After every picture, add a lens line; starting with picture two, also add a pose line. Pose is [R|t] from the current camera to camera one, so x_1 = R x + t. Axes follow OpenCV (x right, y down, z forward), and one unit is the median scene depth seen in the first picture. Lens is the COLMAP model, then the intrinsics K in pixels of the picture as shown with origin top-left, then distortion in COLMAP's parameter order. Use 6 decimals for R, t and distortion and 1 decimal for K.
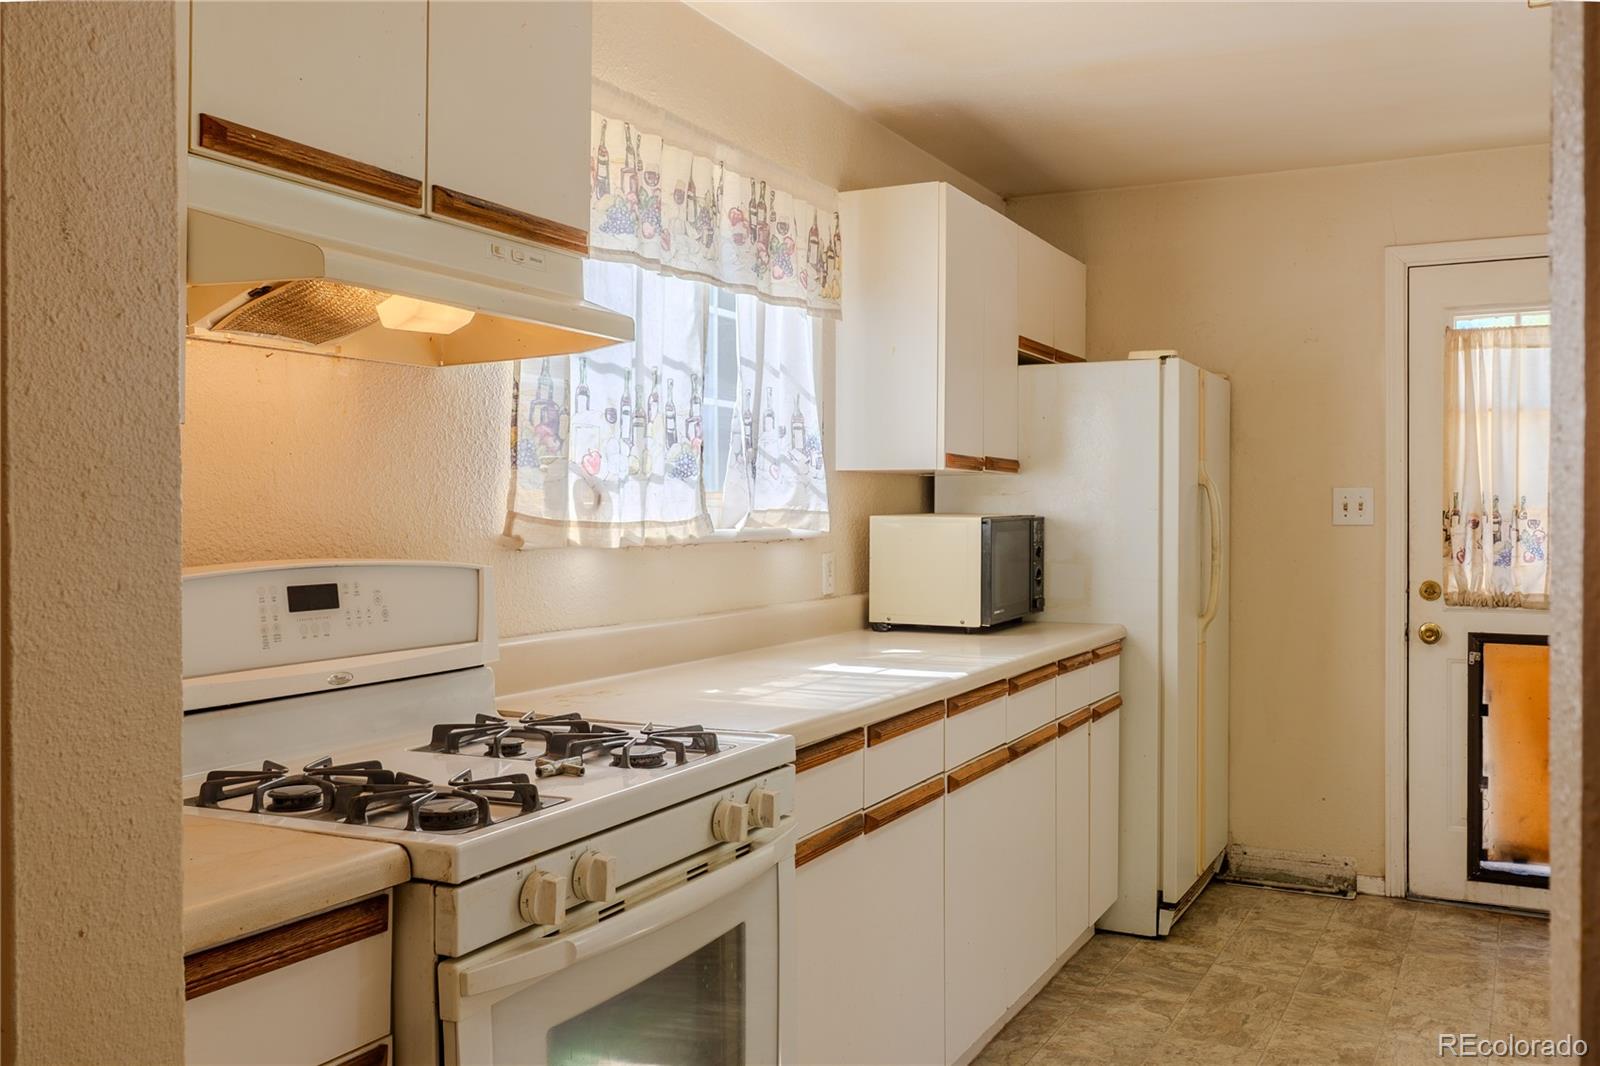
lens RADIAL K [[1381.3, 0, 792.8], [0, 1381.3, 518.8], [0, 0, 1]] dist [-0.002353, 0.001361]
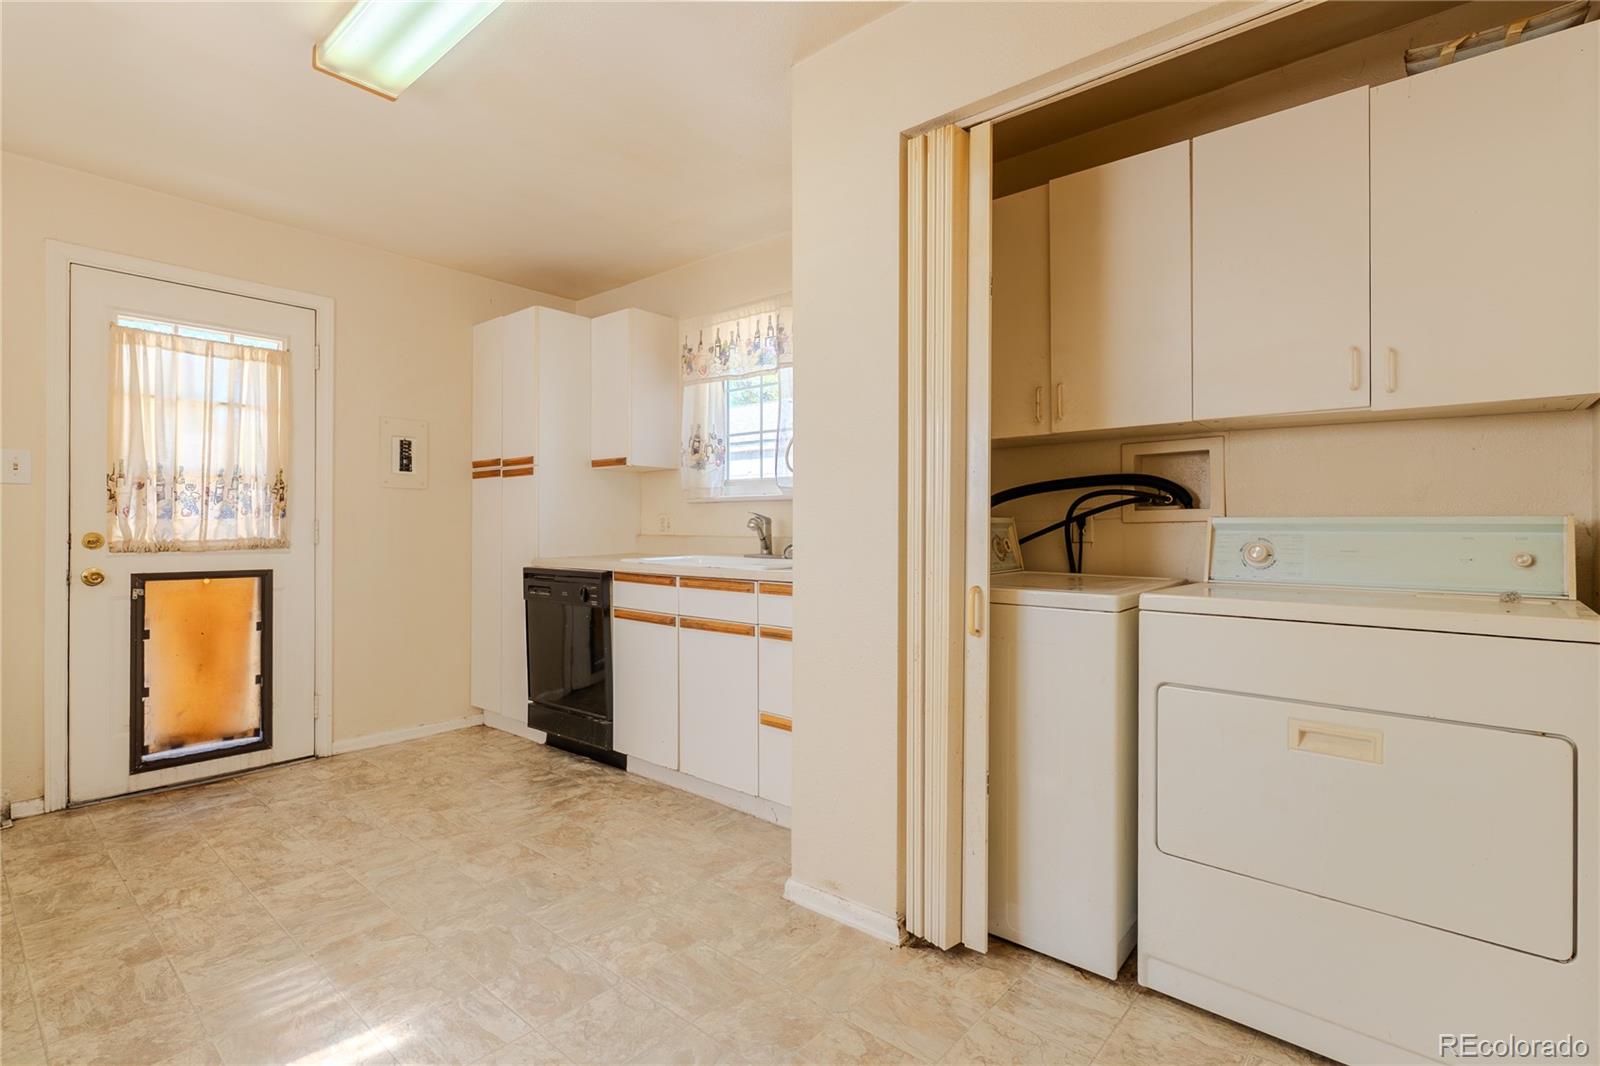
lens RADIAL K [[768.9, 0, 792.6], [0, 768.9, 527.2], [0, 0, 1]] dist [0.001430, 0.001206]
pose [[0.227685, 0.002209, 0.973732, -0.049271], [0.003208, 0.999990, -0.003019, 0.047359], [-0.973730, 0.003811, 0.227675, 0.283519]]
